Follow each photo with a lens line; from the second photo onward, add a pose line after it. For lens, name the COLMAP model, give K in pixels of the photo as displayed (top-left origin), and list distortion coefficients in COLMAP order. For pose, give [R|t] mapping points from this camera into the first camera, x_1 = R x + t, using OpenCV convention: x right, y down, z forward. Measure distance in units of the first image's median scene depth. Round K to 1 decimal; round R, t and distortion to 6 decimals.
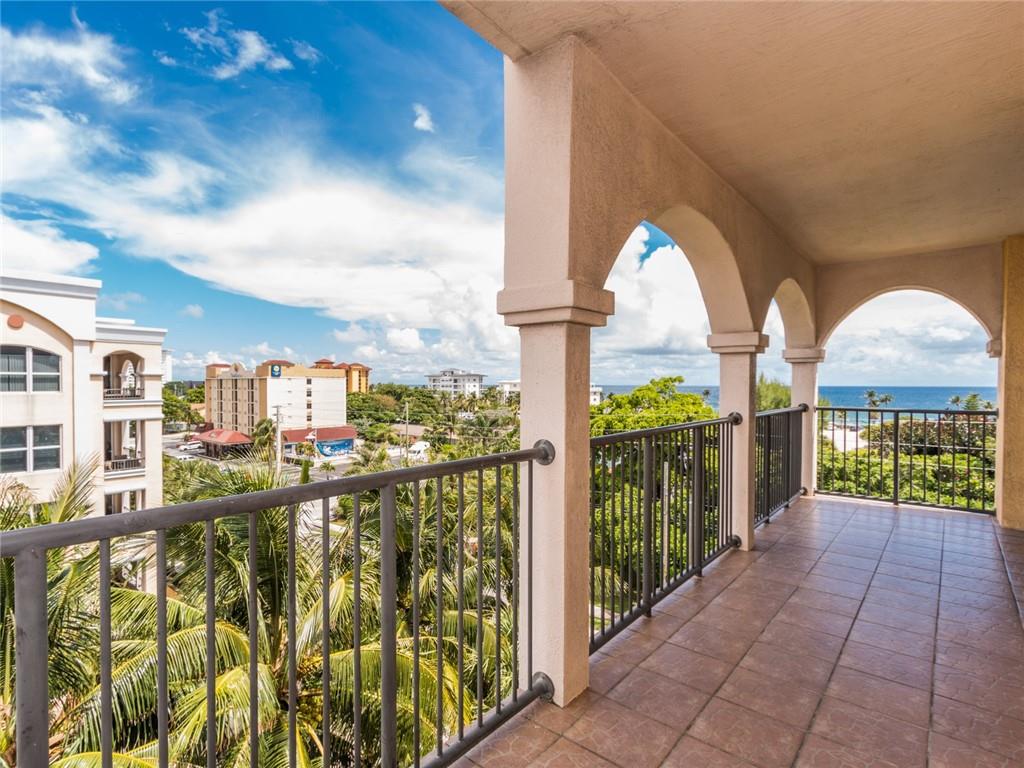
lens RADIAL K [[540.3, 0, 487.7], [0, 540.3, 390.7], [0, 0, 1]] dist [0.000920, -0.000139]
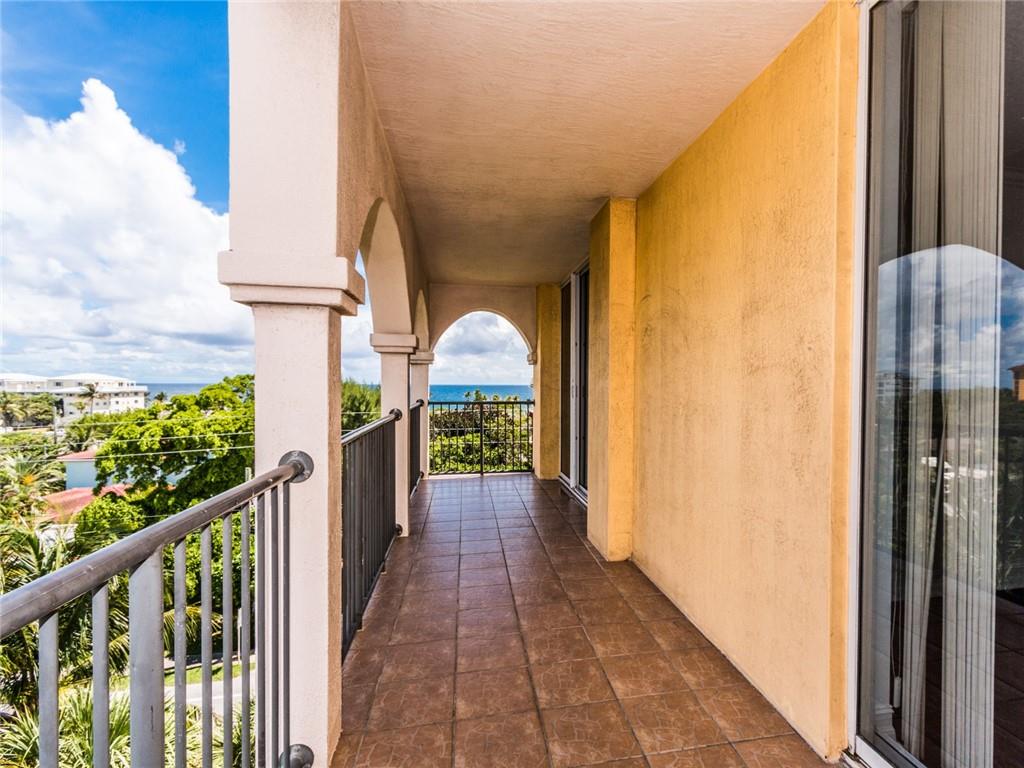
lens RADIAL K [[508.5, 0, 584.7], [0, 508.5, 389.5], [0, 0, 1]] dist [0.000912, 0.000177]
pose [[0.569352, -0.008963, 0.822045, -0.121312], [0.007854, 0.999954, 0.005463, -0.000141], [-0.822056, 0.003346, 0.569396, 0.102333]]
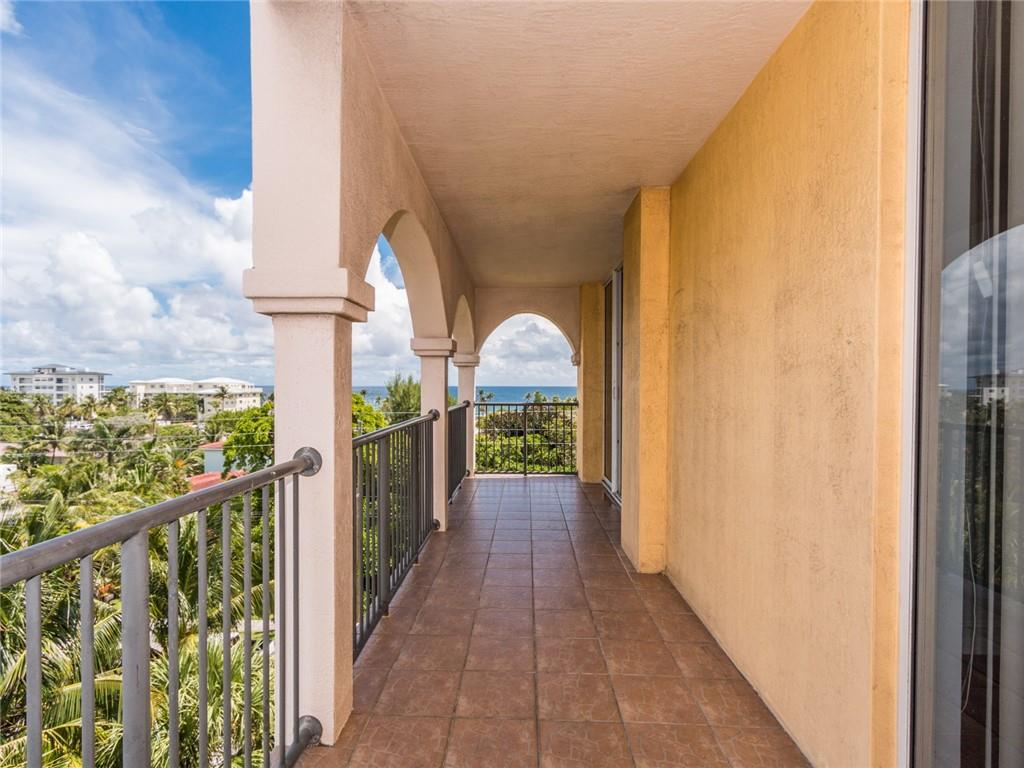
lens RADIAL K [[511.8, 0, 516.5], [0, 511.8, 389.7], [0, 0, 1]] dist [0.001335, -0.000276]
pose [[0.761102, -0.007616, 0.648587, -0.076334], [0.009040, 0.999958, 0.001133, 0.000145], [-0.648569, 0.005001, 0.761139, 0.068164]]
